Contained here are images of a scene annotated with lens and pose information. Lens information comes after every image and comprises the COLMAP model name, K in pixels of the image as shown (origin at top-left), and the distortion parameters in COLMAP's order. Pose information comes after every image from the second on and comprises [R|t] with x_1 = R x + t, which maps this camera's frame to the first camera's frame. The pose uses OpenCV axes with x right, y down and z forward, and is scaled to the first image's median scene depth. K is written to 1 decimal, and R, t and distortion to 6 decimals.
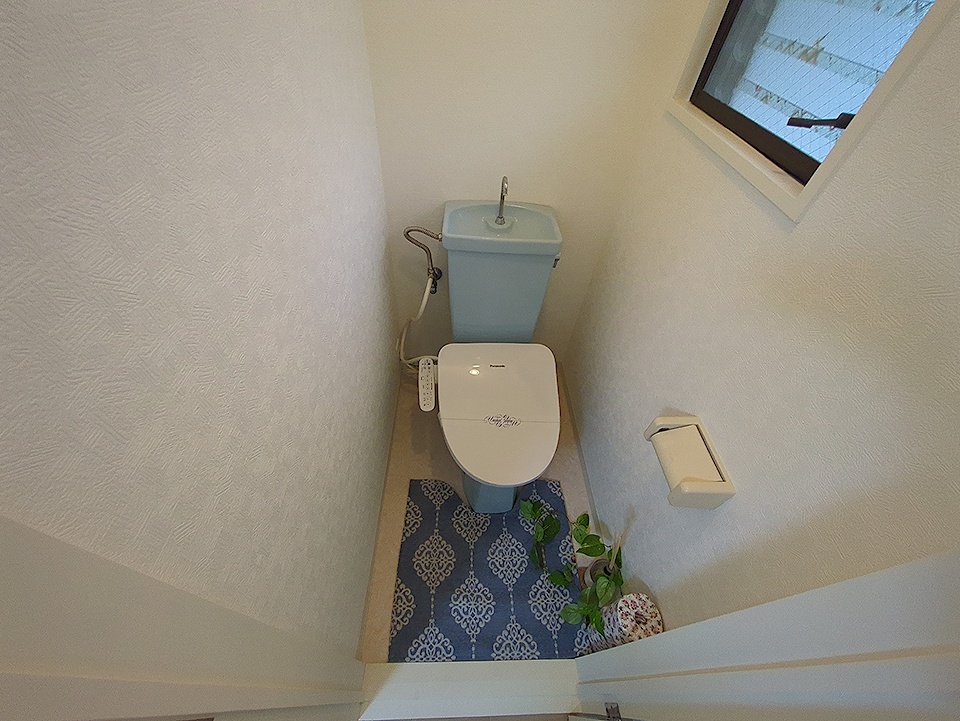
lens RADIAL K [[378.0, 0, 484.3], [0, 378.0, 359.7], [0, 0, 1]] dist [-0.005044, 0.003253]
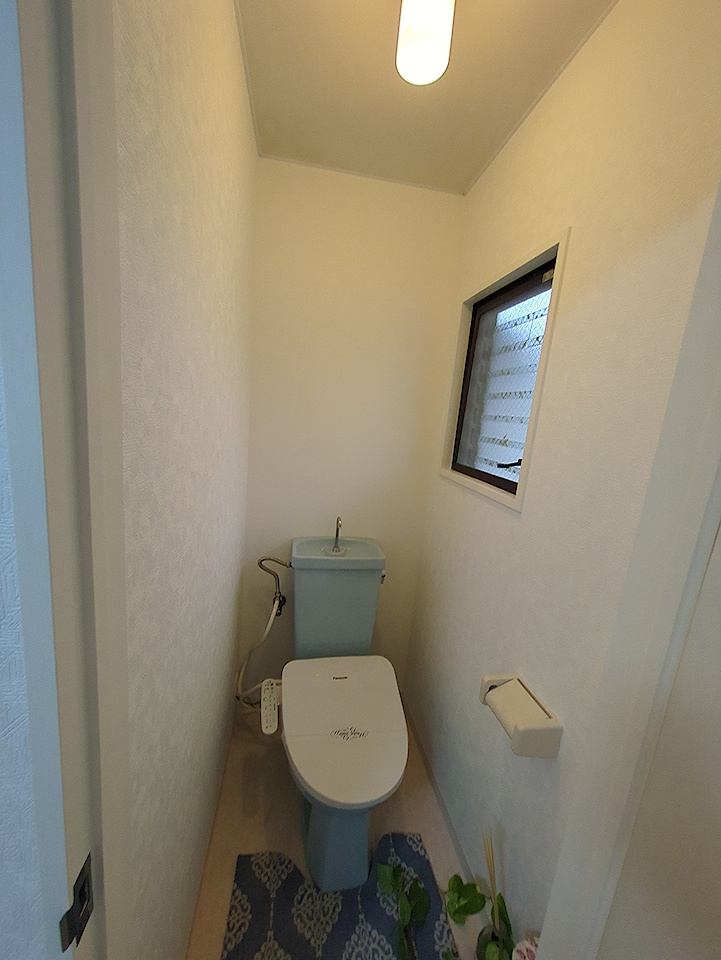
lens RADIAL K [[378.0, 0, 357.9], [0, 378.0, 484.0], [0, 0, 1]] dist [-0.005044, 0.003253]
pose [[0.991931, -0.010945, 0.126309, -0.040408], [0.084944, 0.796966, -0.598022, 0.208209], [-0.094118, 0.603926, 0.791464, -0.143594]]
